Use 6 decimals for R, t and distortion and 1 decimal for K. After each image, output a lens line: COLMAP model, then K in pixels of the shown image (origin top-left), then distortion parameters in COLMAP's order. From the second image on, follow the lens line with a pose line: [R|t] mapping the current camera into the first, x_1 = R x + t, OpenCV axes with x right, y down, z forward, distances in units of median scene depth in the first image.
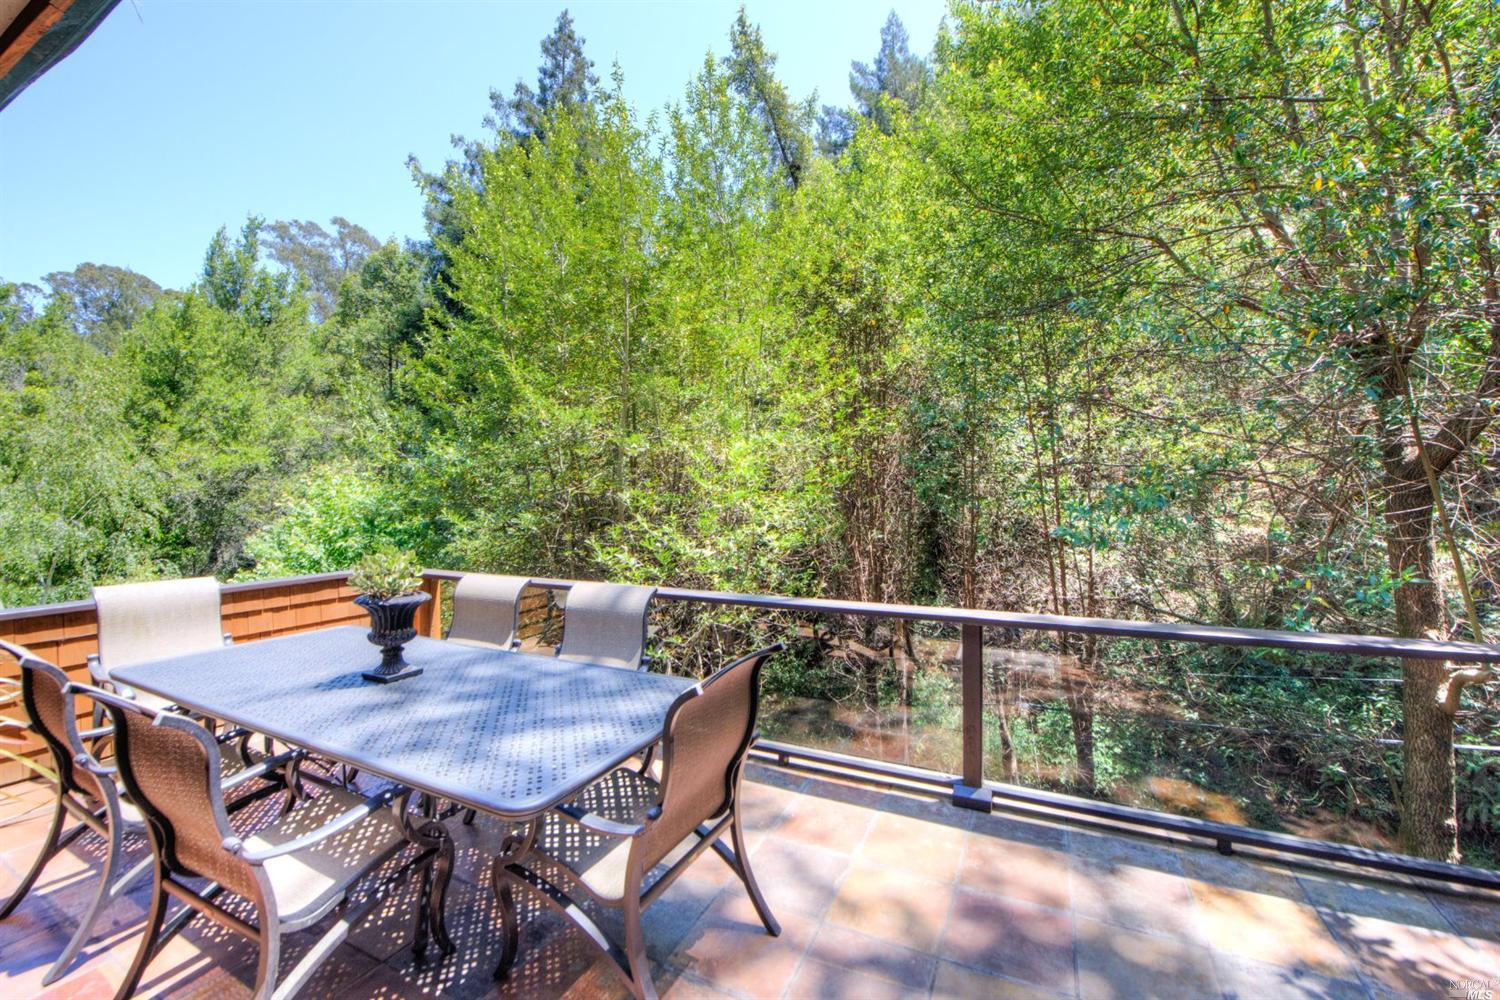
lens RADIAL K [[589.9, 0, 751.1], [0, 589.9, 492.9], [0, 0, 1]] dist [-0.017588, 0.000007]
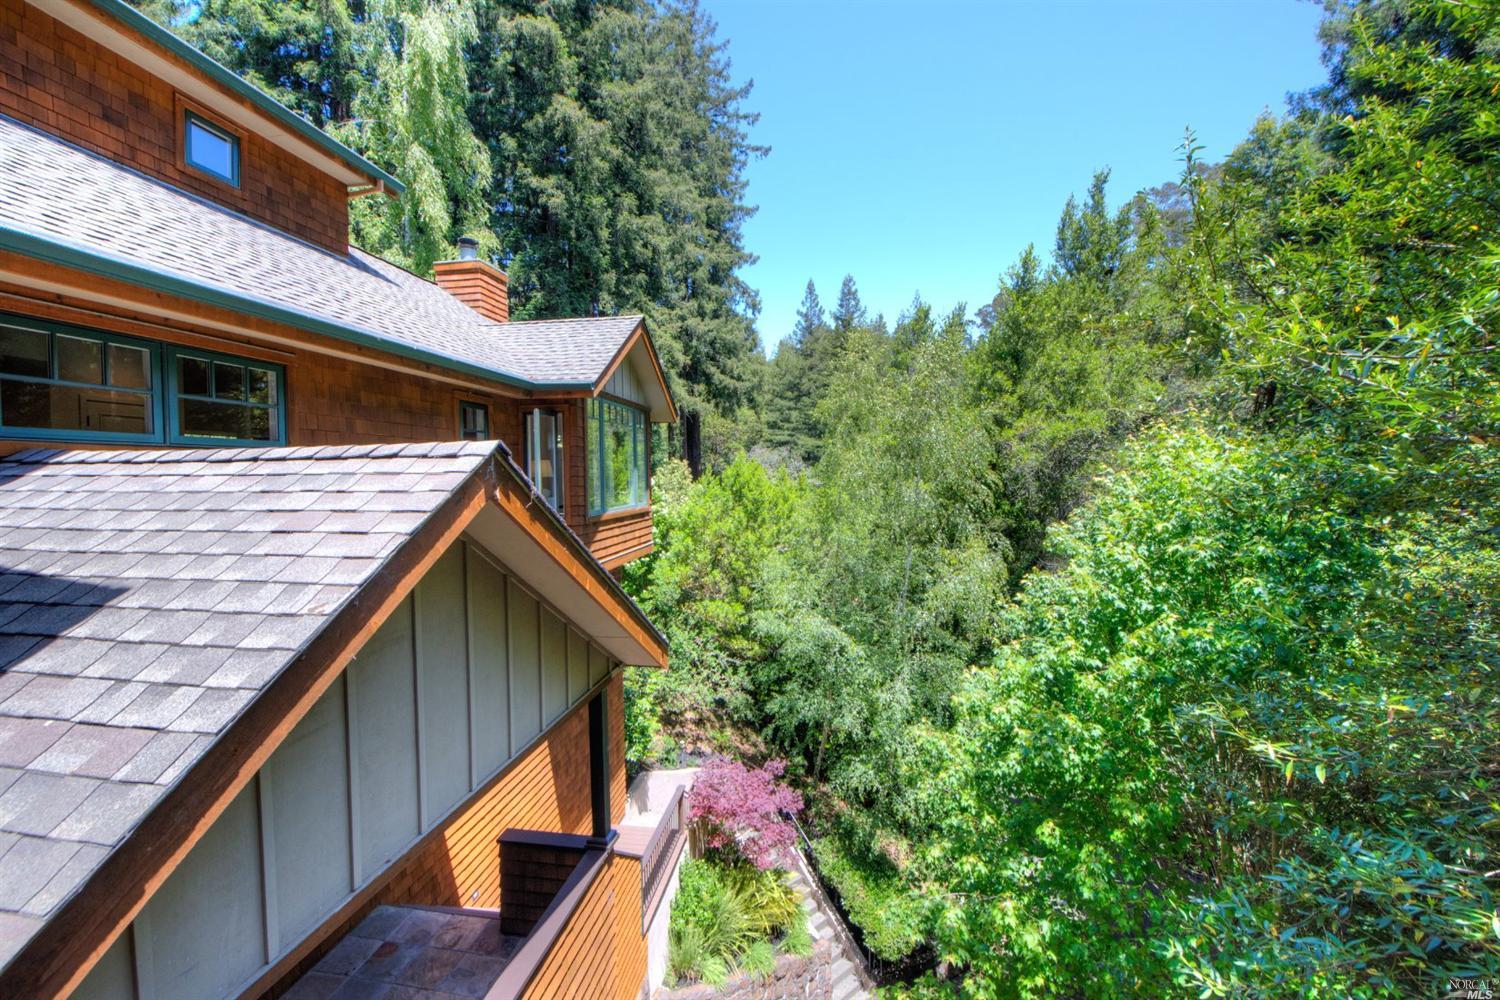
lens RADIAL K [[589.9, 0, 751.1], [0, 589.9, 492.9], [0, 0, 1]] dist [-0.017588, 0.000007]
pose [[0.296943, 0.029488, -0.954440, -0.161295], [0.017002, 0.999201, 0.036161, 0.002974], [0.954744, -0.026965, 0.296204, 0.250633]]
